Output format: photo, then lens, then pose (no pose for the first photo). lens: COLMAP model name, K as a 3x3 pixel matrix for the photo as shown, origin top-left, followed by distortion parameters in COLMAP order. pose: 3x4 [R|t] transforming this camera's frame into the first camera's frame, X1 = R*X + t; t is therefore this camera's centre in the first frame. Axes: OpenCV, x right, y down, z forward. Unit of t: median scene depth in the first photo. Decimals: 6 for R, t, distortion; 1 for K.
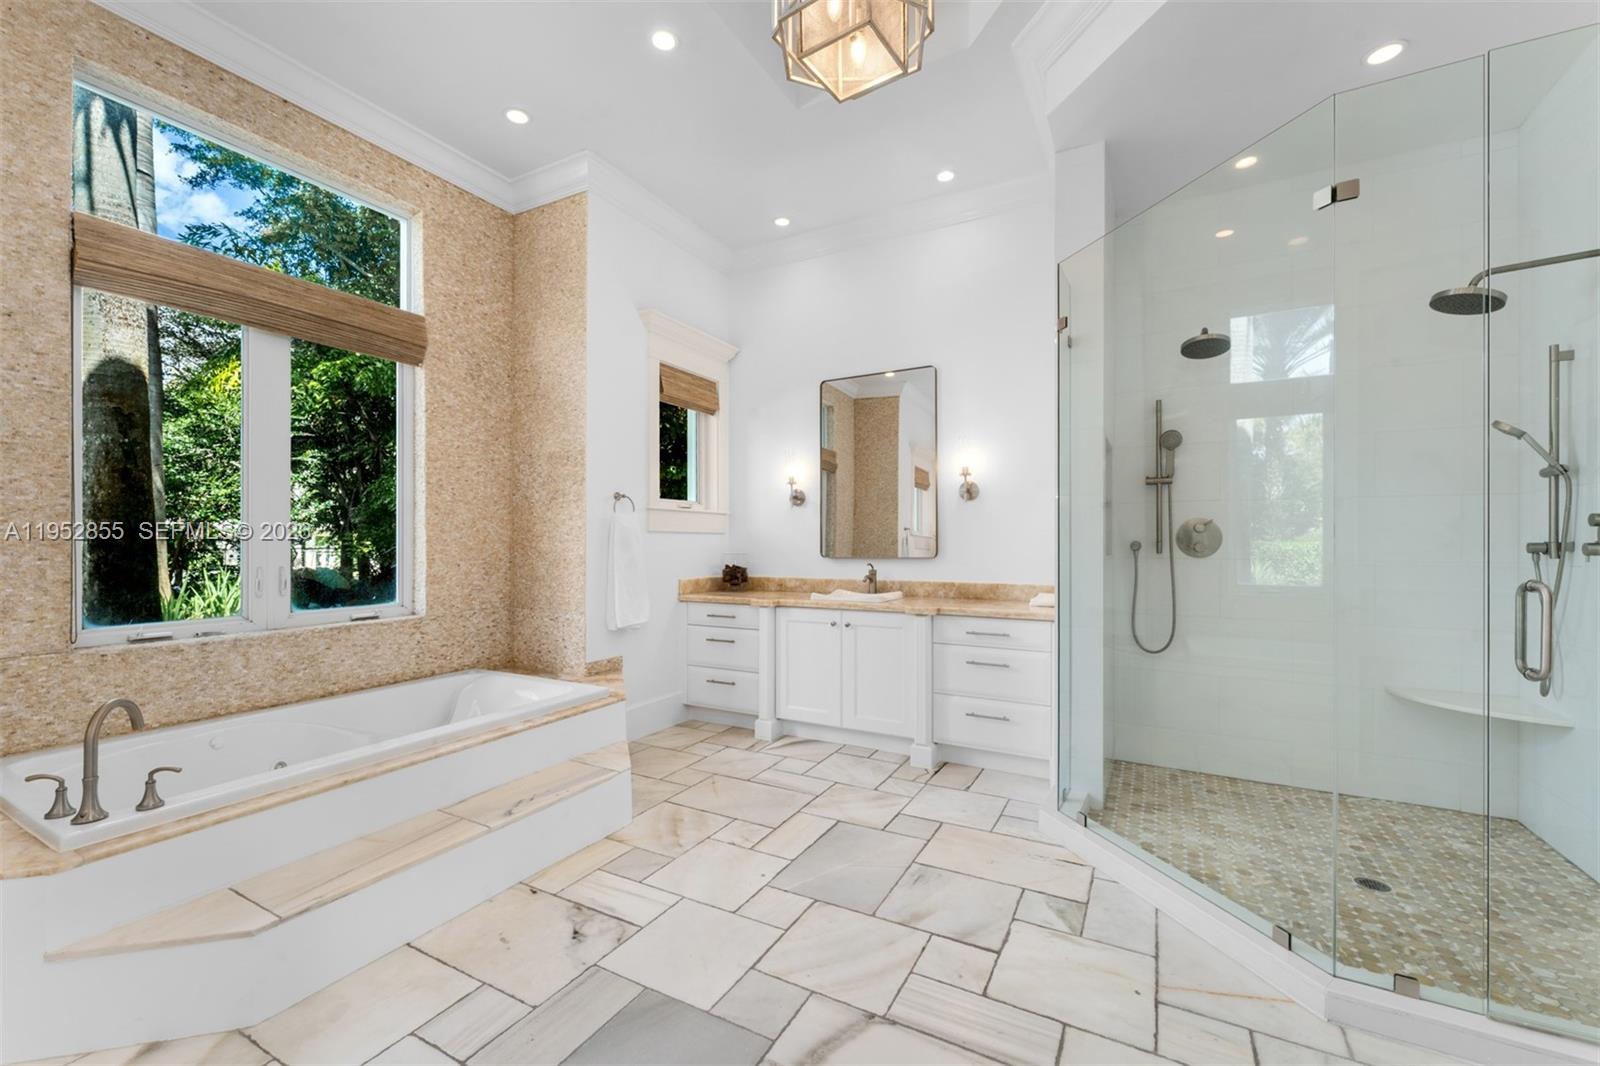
lens RADIAL K [[645.6, 0, 800.2], [0, 645.6, 539.5], [0, 0, 1]] dist [0.000053, -0.000019]
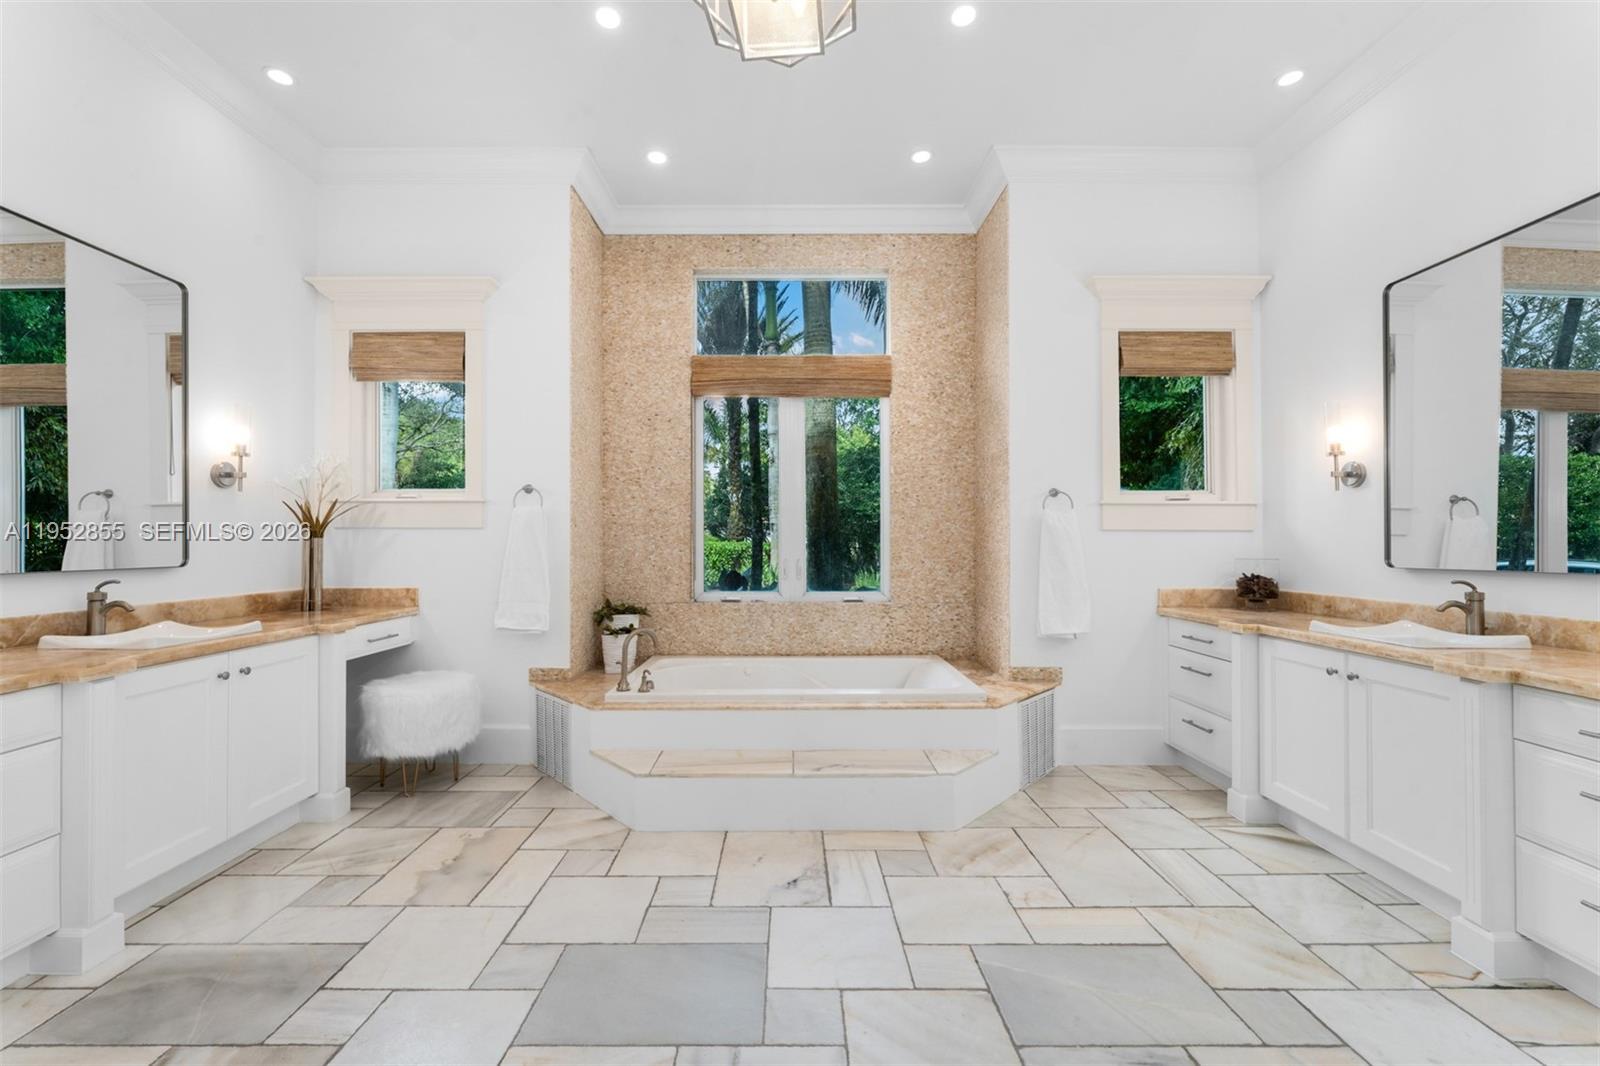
lens RADIAL K [[657.5, 0, 800.0], [0, 657.5, 533.0], [0, 0, 1]] dist [-0.002597, -0.000380]
pose [[0.486709, -0.010478, -0.873501, 0.372860], [0.002069, 0.999939, -0.010841, 0.000229], [0.873562, 0.003469, 0.486701, 0.235735]]
